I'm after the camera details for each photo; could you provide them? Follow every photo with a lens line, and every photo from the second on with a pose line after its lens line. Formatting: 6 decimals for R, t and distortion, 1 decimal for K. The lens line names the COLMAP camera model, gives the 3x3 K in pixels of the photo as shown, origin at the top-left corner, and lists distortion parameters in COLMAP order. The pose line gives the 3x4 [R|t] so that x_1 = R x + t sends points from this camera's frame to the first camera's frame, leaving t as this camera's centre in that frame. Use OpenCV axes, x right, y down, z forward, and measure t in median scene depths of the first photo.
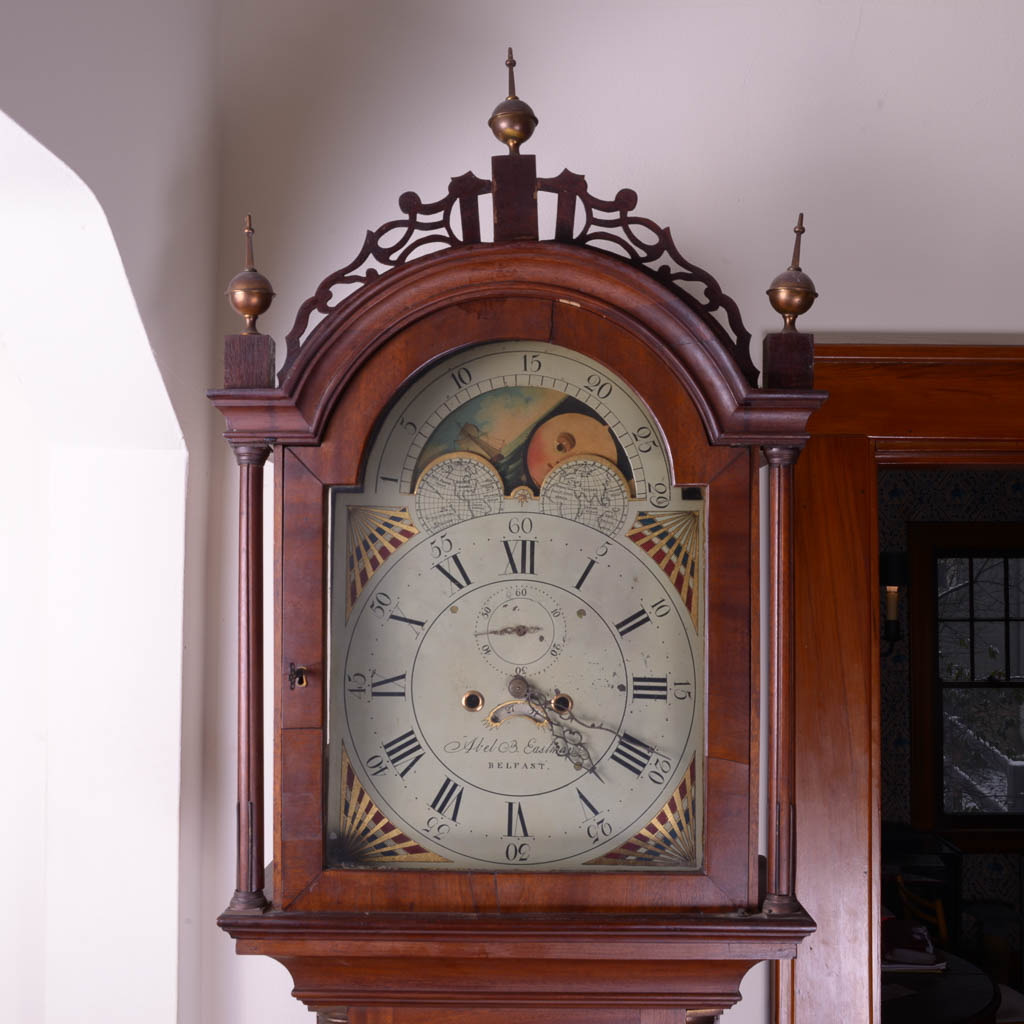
lens RADIAL K [[1287.8, 0, 512.3], [0, 1287.8, 525.0], [0, 0, 1]] dist [-0.095151, 0.090237]
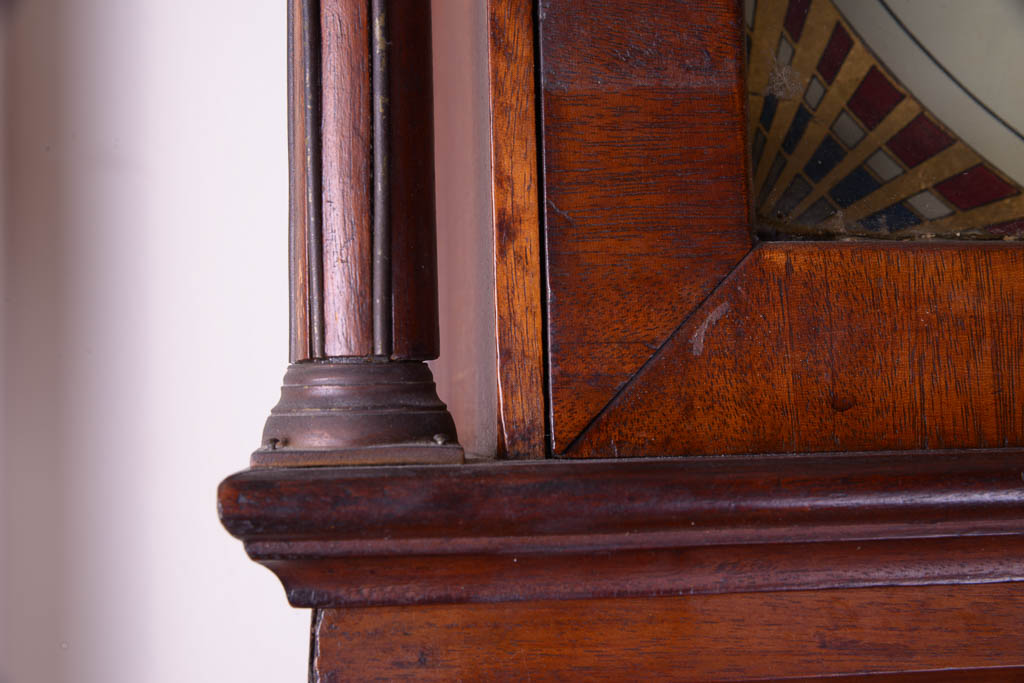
lens RADIAL K [[1581.2, 0, 512.0], [0, 1581.2, 341.5], [0, 0, 1]] dist [-0.037467, -0.044318]
pose [[0.991440, -0.014179, 0.129795, -0.207645], [0.015715, 0.999818, -0.010820, 0.275839], [-0.129618, 0.012767, 0.991482, 0.734173]]
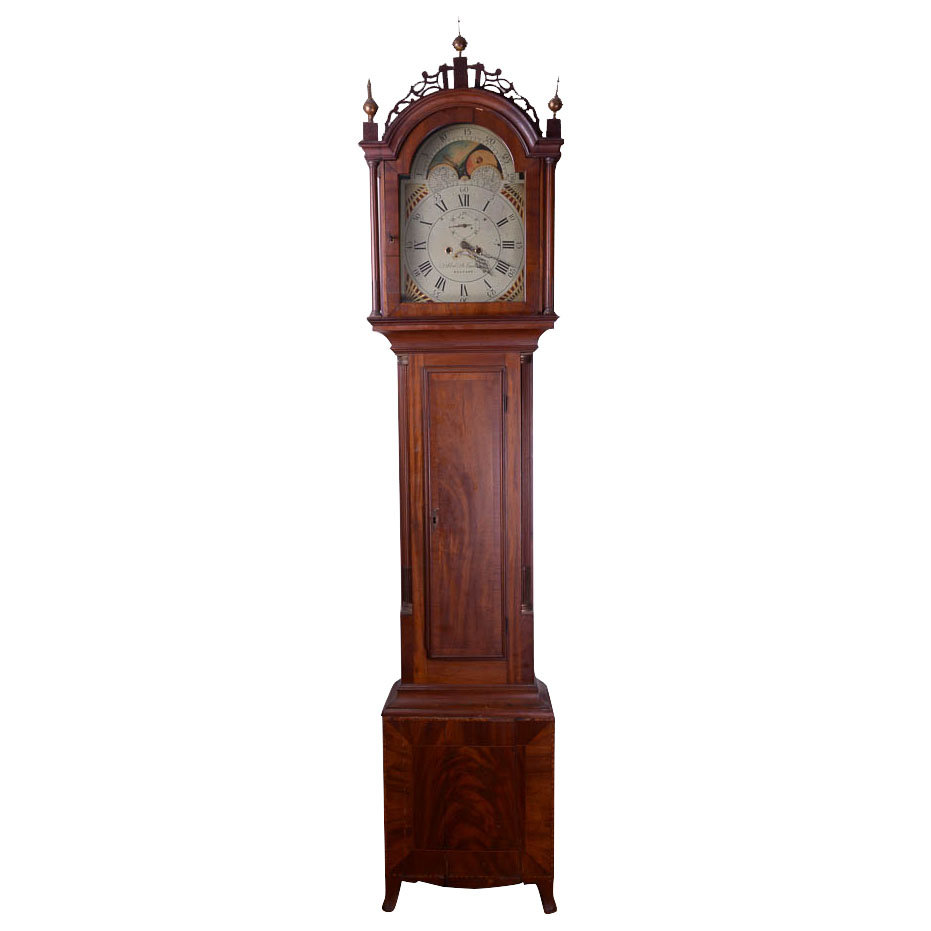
lens RADIAL K [[1010.2, 0, 452.7], [0, 1010.2, 466.7], [0, 0, 1]] dist [0.007420, 0.006414]
pose [[0.999599, -0.008957, -0.026871, 0.037199], [0.012822, 0.989006, 0.147318, 0.290420], [0.025256, -0.147604, 0.988724, -1.393344]]
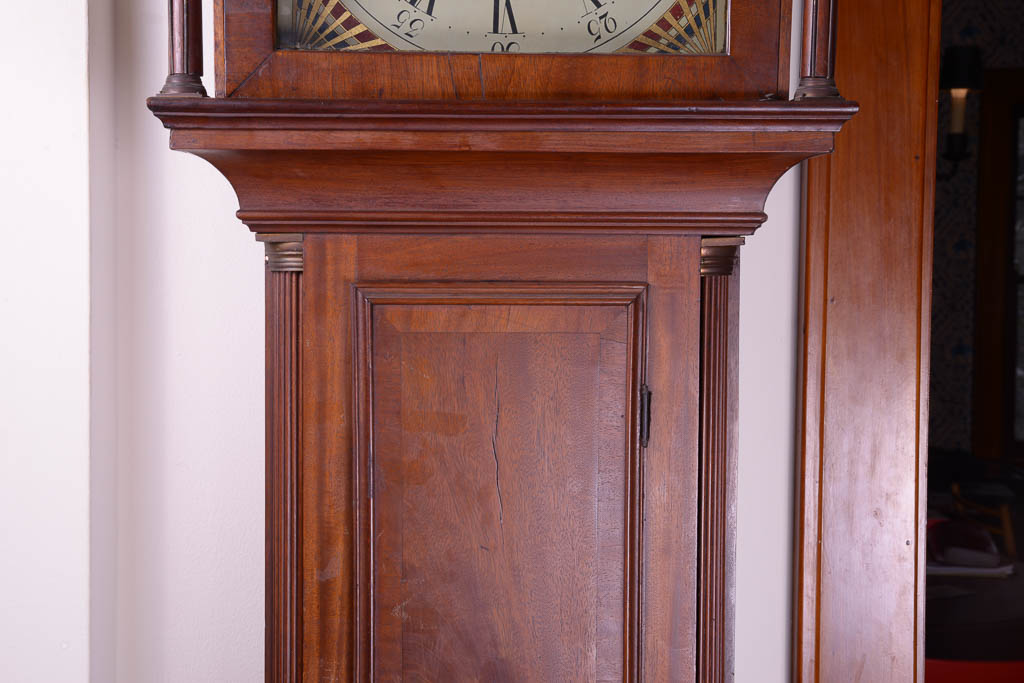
lens RADIAL K [[1629.4, 0, 512.0], [0, 1629.4, 341.5], [0, 0, 1]] dist [0.131162, 0.158233]
pose [[0.999654, 0.004687, 0.025886, -0.018171], [-0.007314, 0.994724, 0.102330, 0.335280], [-0.025270, -0.102484, 0.994414, -0.093733]]
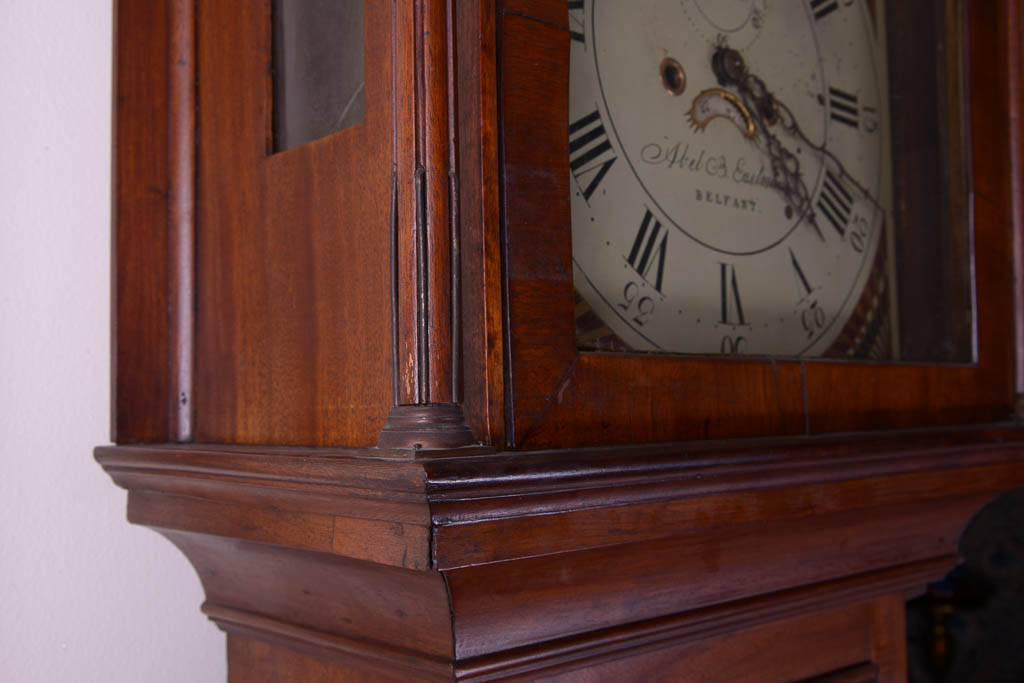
lens RADIAL K [[1112.2, 0, 512.0], [0, 1112.2, 341.5], [0, 0, 1]] dist [-0.023077, -0.010834]
pose [[0.724618, 0.027204, 0.688614, -0.406792], [-0.013967, 0.999595, -0.024792, 0.265135], [-0.689009, 0.008347, 0.724704, 0.711948]]
